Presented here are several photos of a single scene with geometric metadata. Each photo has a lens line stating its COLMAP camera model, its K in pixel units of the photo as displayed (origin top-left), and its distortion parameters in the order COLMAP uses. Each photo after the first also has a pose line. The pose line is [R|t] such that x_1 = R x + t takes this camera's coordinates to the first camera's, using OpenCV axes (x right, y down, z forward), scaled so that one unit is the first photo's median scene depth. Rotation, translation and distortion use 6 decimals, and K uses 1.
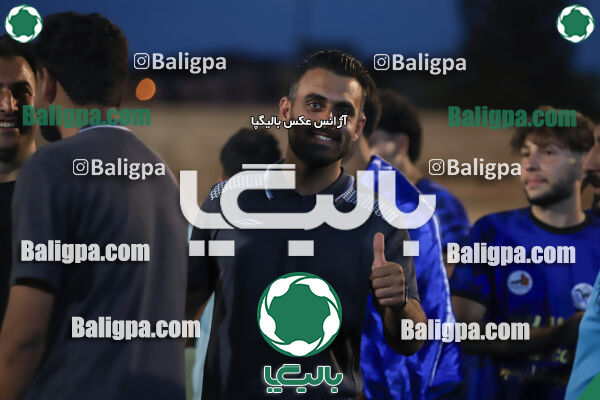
lens RADIAL K [[2602.9, 0, 297.2], [0, 2602.9, 200.2], [0, 0, 1]] dist [0.201929, 0.000000]
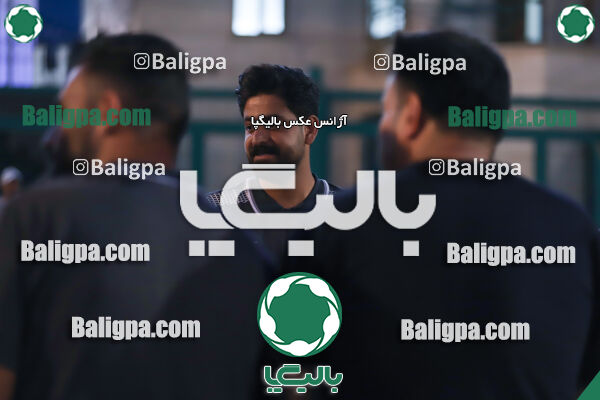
lens RADIAL K [[1968.1, 0, 299.1], [0, 1968.1, 200.2], [0, 0, 1]] dist [0.094320, 0.000000]
pose [[0.999997, -0.000022, 0.002606, -0.001252], [0.000012, 0.999994, 0.003598, -0.002740], [-0.002606, -0.003598, 0.999990, 0.244096]]
